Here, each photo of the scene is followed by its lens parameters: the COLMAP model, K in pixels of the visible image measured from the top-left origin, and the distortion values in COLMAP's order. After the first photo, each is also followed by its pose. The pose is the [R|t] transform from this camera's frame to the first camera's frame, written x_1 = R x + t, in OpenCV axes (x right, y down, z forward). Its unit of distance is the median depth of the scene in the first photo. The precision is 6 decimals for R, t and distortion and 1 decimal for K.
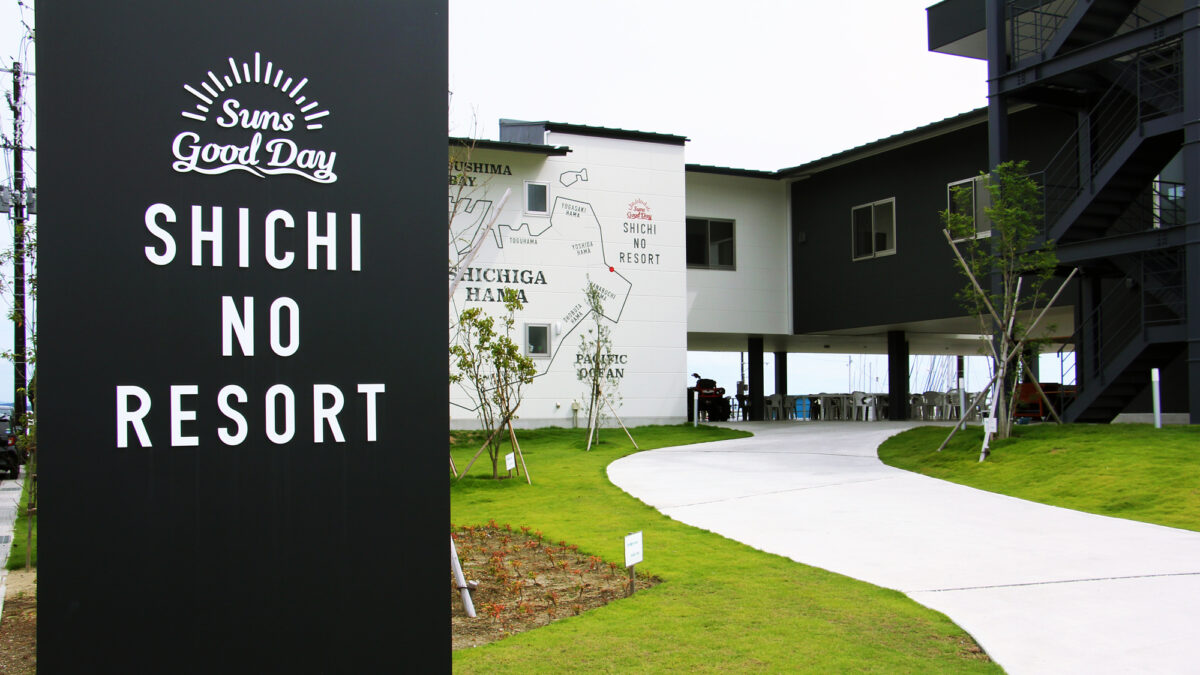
lens RADIAL K [[1252.5, 0, 599.2], [0, 1252.5, 376.0], [0, 0, 1]] dist [-0.054538, 0.023294]
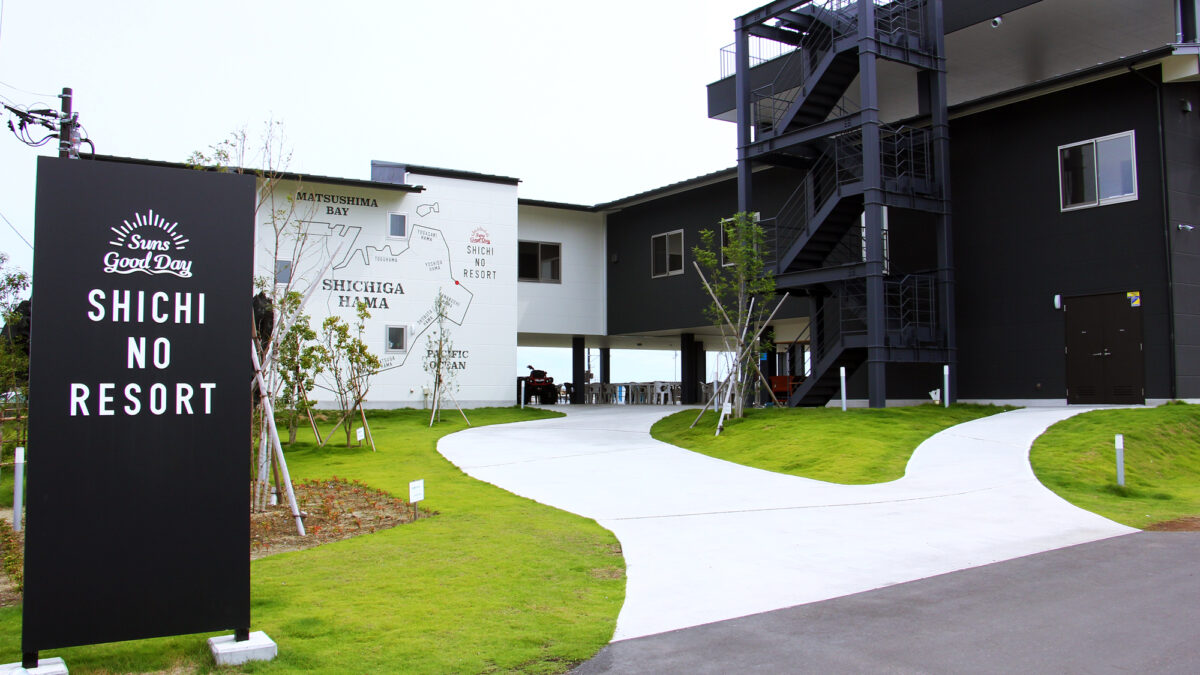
lens RADIAL K [[1086.8, 0, 601.2], [0, 1086.8, 313.0], [0, 0, 1]] dist [-0.157003, 0.191888]
pose [[0.993511, 0.013912, 0.112884, 0.042225], [-0.008539, 0.998813, -0.047947, -0.005202], [-0.113417, 0.046672, 0.992451, -0.126579]]
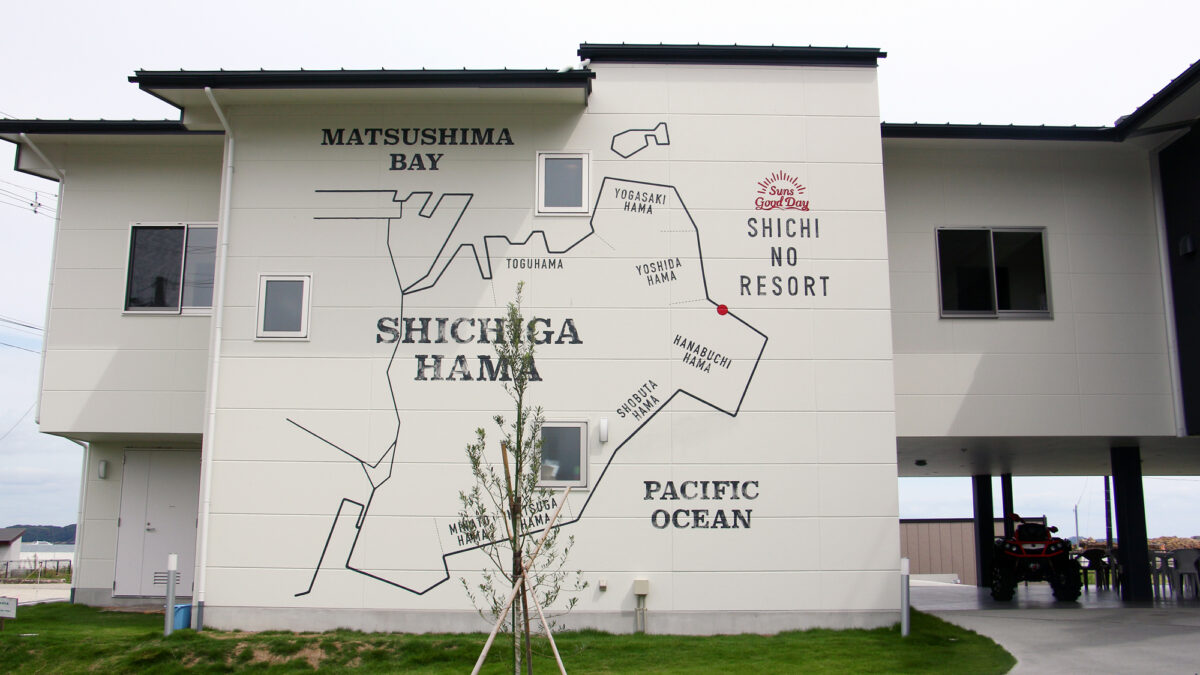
lens RADIAL K [[1108.3, 0, 600.0], [0, 1108.3, 337.5], [0, 0, 1]] dist [-0.068042, 0.009799]
pose [[0.904429, -0.068495, -0.421090, 0.204922], [0.002506, 0.987863, -0.155306, -0.007140], [0.426617, 0.139409, 0.893624, 0.787365]]
